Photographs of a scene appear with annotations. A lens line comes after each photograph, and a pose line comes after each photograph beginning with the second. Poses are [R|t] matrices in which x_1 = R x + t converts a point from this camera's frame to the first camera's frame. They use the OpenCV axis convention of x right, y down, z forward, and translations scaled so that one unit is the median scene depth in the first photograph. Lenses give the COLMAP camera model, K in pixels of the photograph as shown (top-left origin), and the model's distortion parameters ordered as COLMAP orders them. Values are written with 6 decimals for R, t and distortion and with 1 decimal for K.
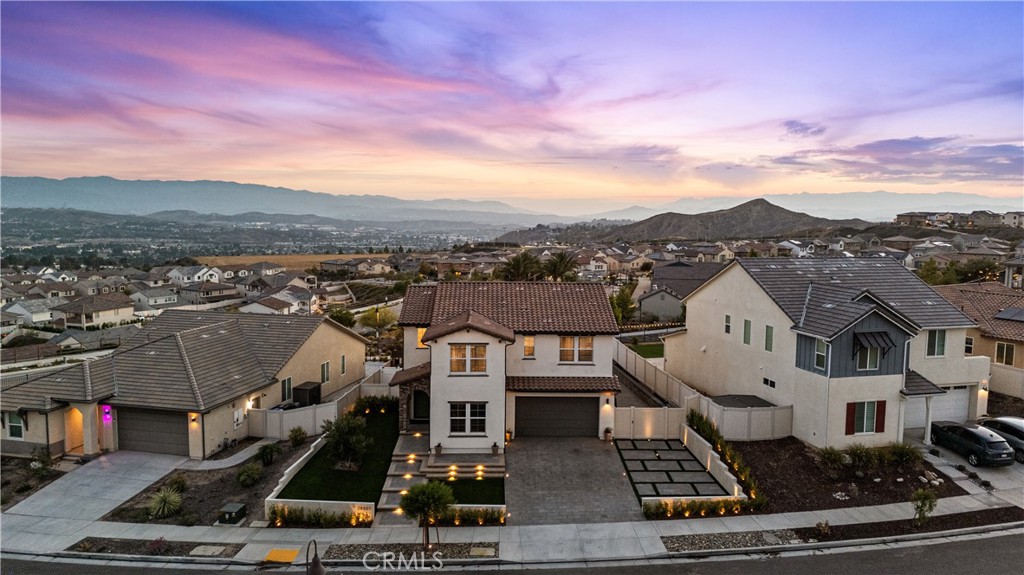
lens RADIAL K [[752.3, 0, 512.0], [0, 752.3, 287.5], [0, 0, 1]] dist [0.076151, -0.073884]
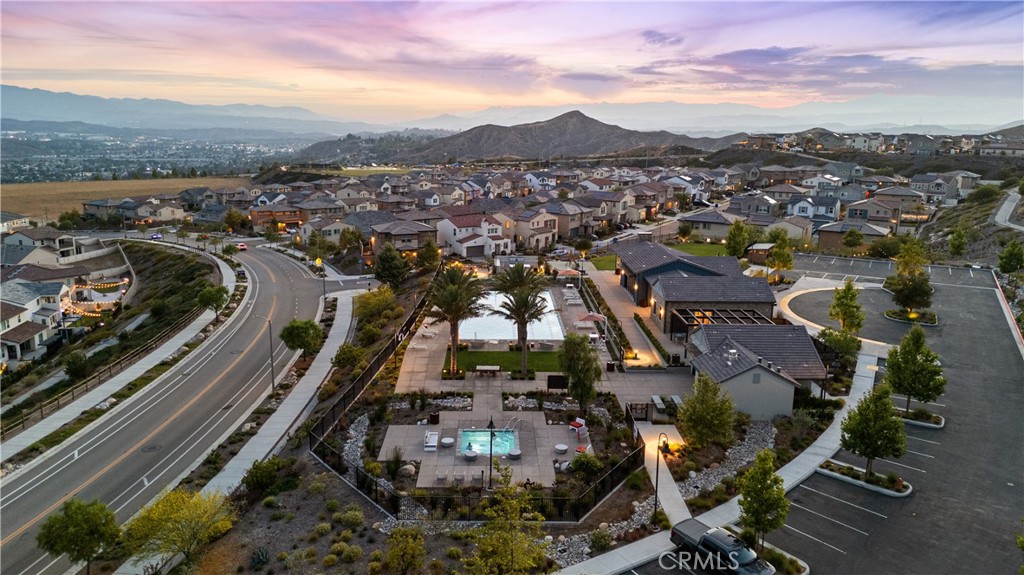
lens RADIAL K [[753.6, 0, 510.6], [0, 753.6, 290.1], [0, 0, 1]] dist [0.068131, -0.070603]
pose [[0.969974, -0.050941, 0.237812, -0.244560], [0.021794, 0.992090, 0.123619, -0.321131], [-0.242229, -0.114724, 0.963413, 1.464070]]
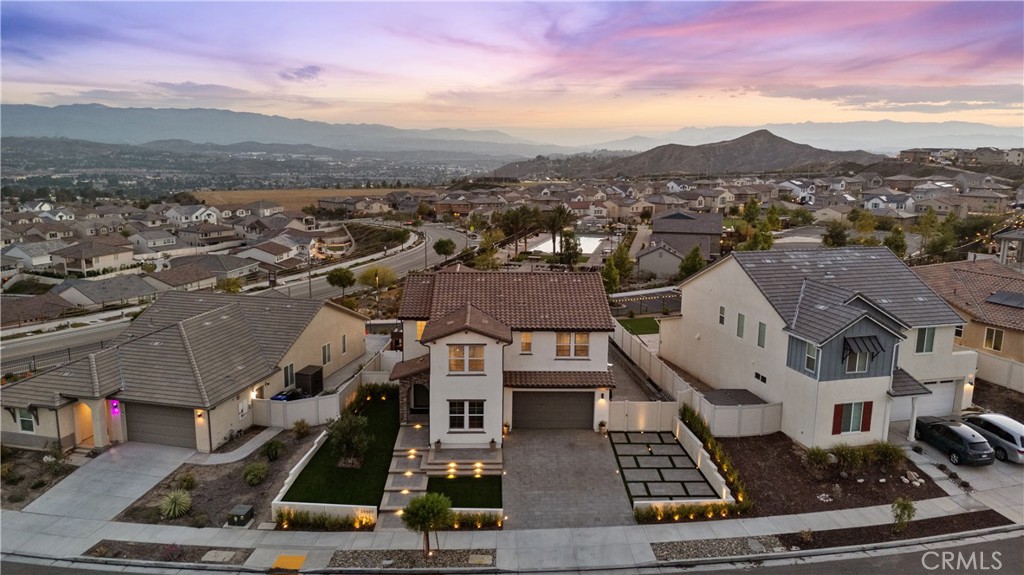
lens RADIAL K [[752.3, 0, 512.0], [0, 752.3, 287.5], [0, 0, 1]] dist [0.076151, -0.073884]
pose [[0.999999, 0.001073, 0.001105, 0.002394], [-0.001168, 0.995887, 0.090601, -0.093436], [-0.001003, -0.090603, 0.995887, -0.008740]]
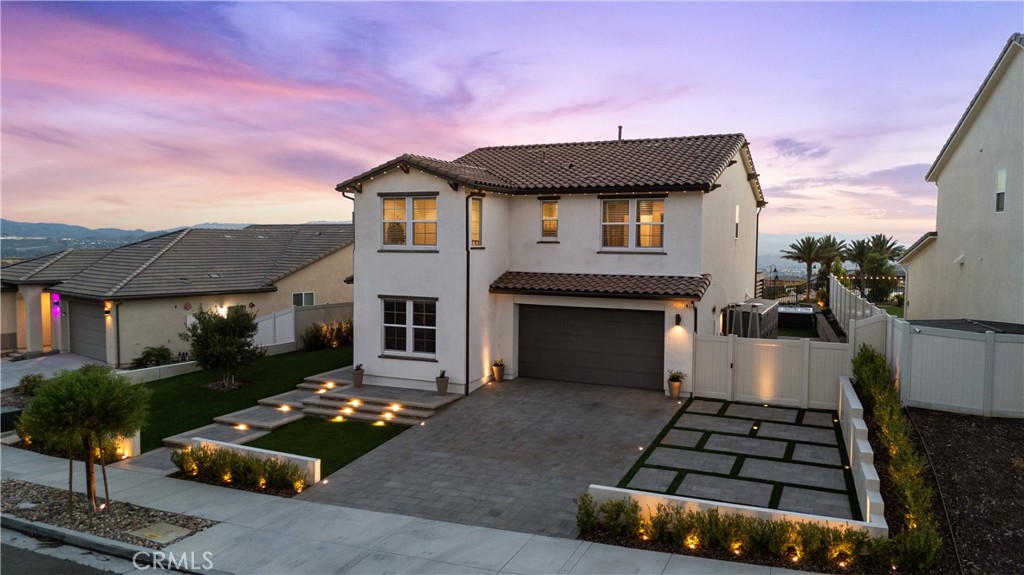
lens RADIAL K [[753.6, 0, 510.6], [0, 753.6, 290.1], [0, 0, 1]] dist [0.068131, -0.070603]
pose [[0.893243, 0.027546, -0.448729, 0.266137], [-0.046462, 0.998433, -0.031197, 0.159873], [0.447166, 0.048715, 0.893123, 0.521379]]
